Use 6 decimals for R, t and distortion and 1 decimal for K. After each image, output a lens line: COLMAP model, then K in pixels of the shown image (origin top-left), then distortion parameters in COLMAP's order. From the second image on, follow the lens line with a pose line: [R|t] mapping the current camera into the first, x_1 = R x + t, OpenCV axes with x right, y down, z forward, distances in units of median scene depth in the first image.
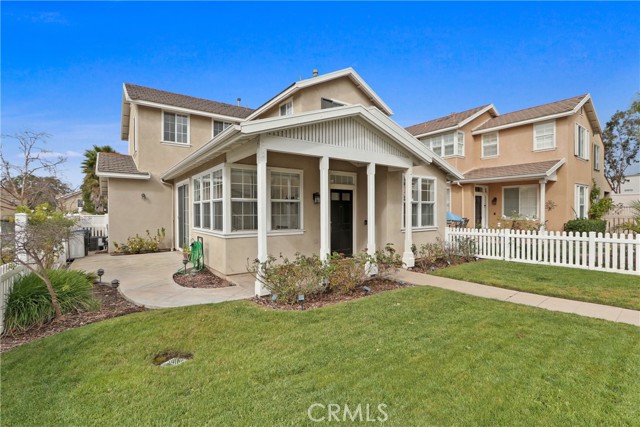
lens RADIAL K [[296.5, 0, 324.4], [0, 296.5, 214.3], [0, 0, 1]] dist [0.016430, 0.000144]
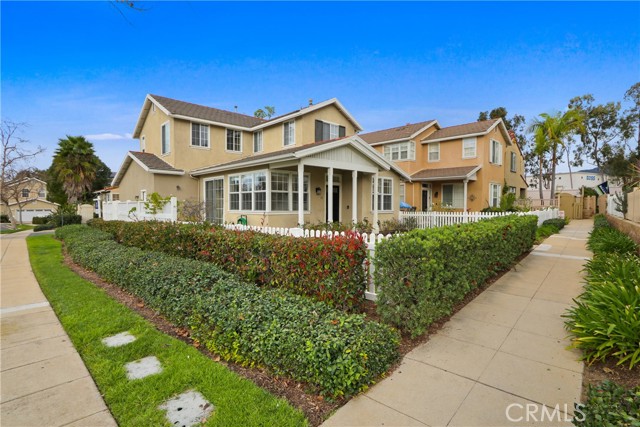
lens RADIAL K [[330.3, 0, 317.2], [0, 330.3, 212.6], [0, 0, 1]] dist [0.024652, 0.000237]
pose [[0.992614, 0.003991, 0.121253, -0.171527], [-0.005493, 0.999912, 0.012052, 0.027682], [-0.121194, -0.012629, 0.992548, -0.508997]]
